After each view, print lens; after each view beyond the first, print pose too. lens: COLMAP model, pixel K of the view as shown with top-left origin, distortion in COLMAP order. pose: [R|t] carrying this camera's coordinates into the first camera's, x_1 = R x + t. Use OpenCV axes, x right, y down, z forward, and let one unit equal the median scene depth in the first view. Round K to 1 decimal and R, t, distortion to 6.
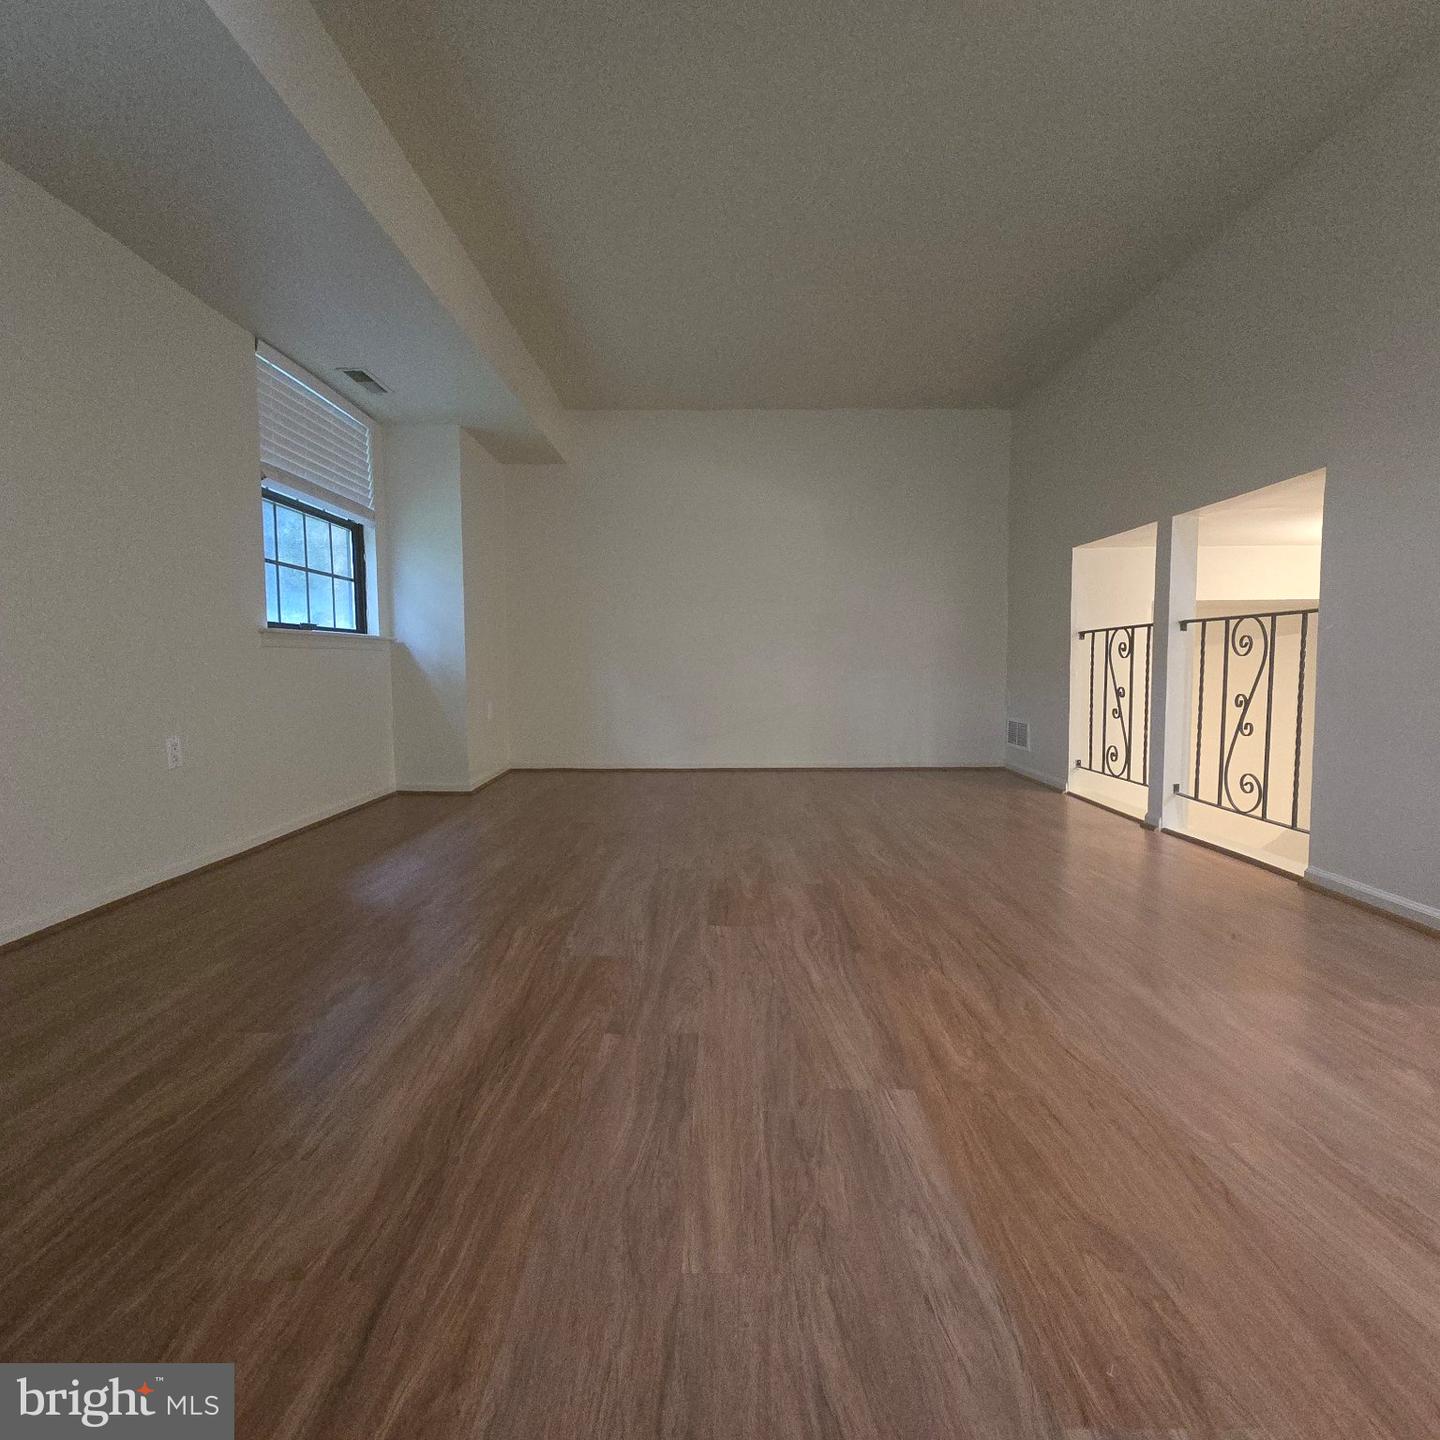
lens RADIAL K [[789.8, 0, 720.0], [0, 789.8, 720.0], [0, 0, 1]] dist [0.002454, 0.000319]
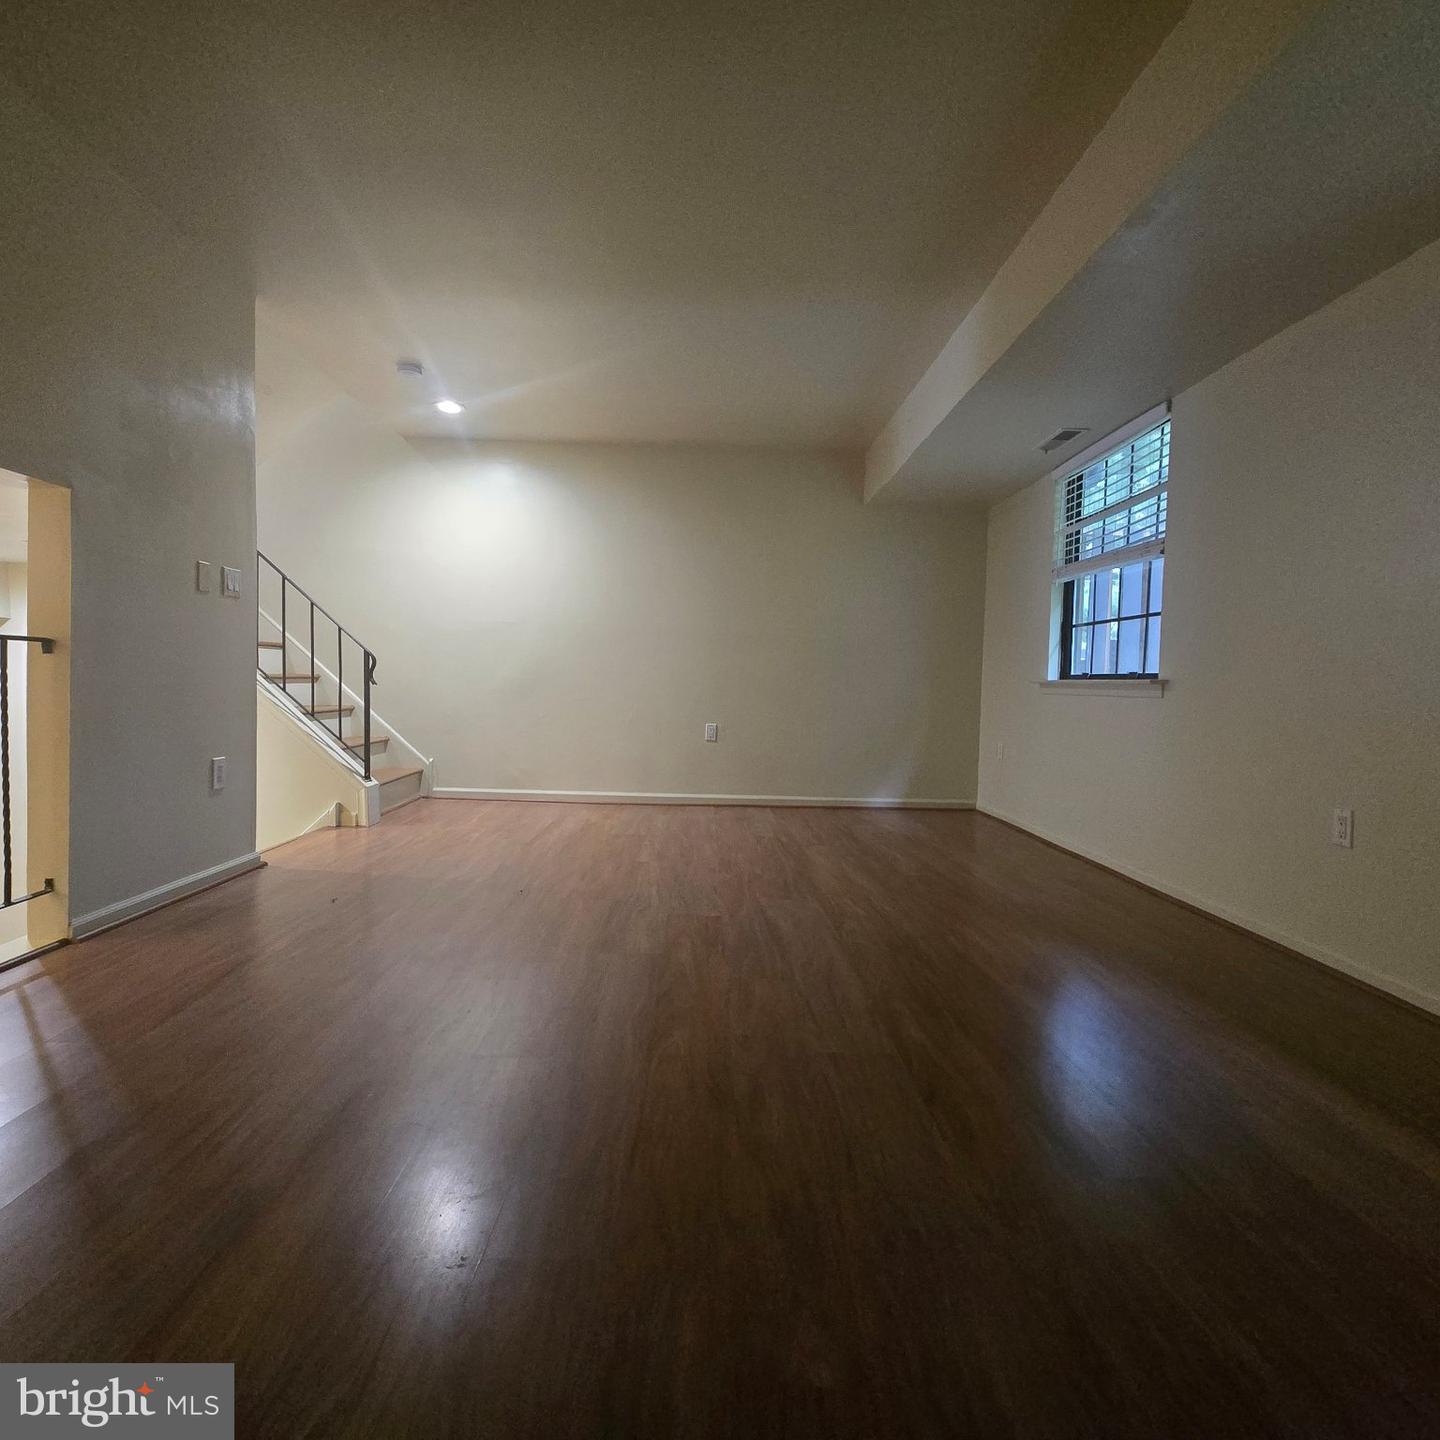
lens RADIAL K [[789.8, 0, 720.0], [0, 789.8, 720.0], [0, 0, 1]] dist [0.002454, 0.000319]
pose [[-0.999024, -0.009247, -0.043200, 0.032353], [-0.014110, 0.993419, 0.113667, -0.138015], [0.041865, 0.114166, -0.992579, 1.640125]]
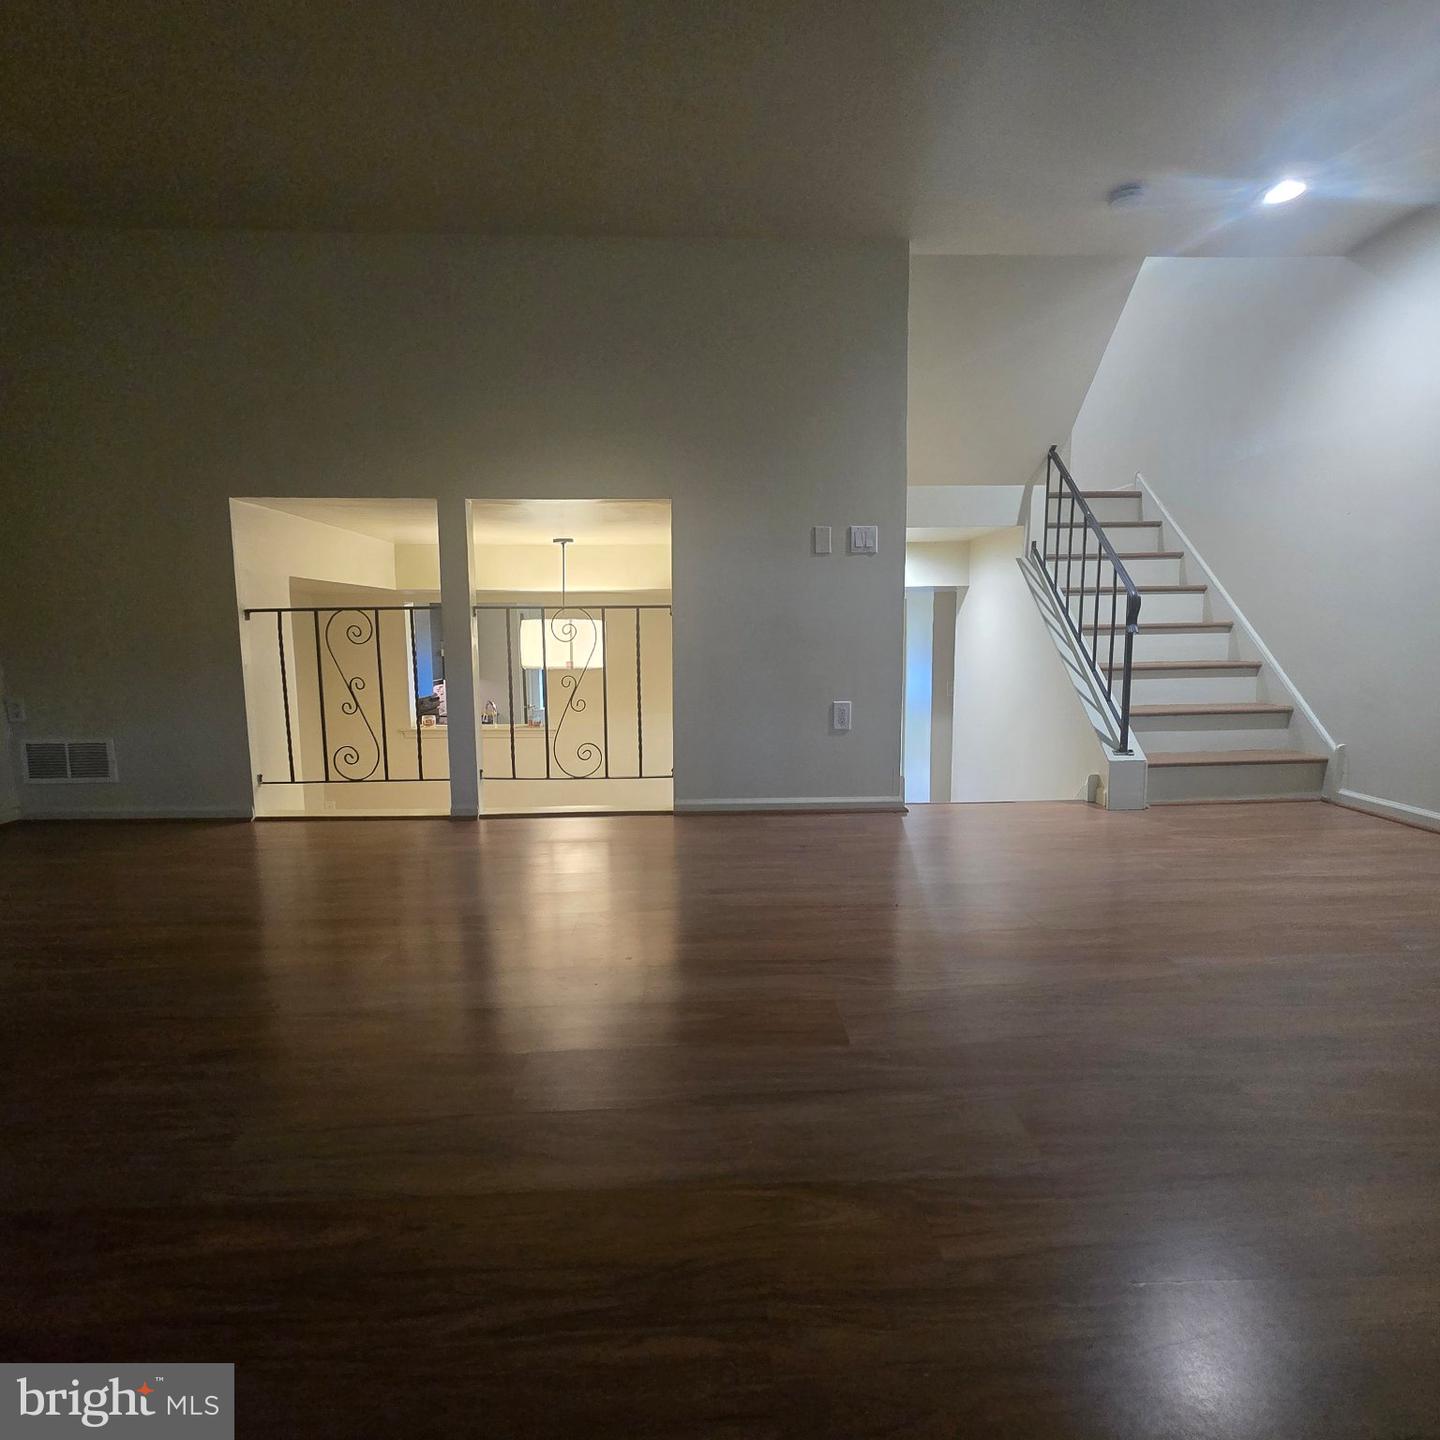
lens RADIAL K [[775.0, 0, 720.7], [0, 775.0, 729.6], [0, 0, 1]] dist [-0.002805, -0.000916]
pose [[-0.051255, -0.103758, 0.993281, -0.468289], [0.078111, 0.991125, 0.107563, -0.058919], [-0.995626, 0.083099, -0.042695, 0.836287]]
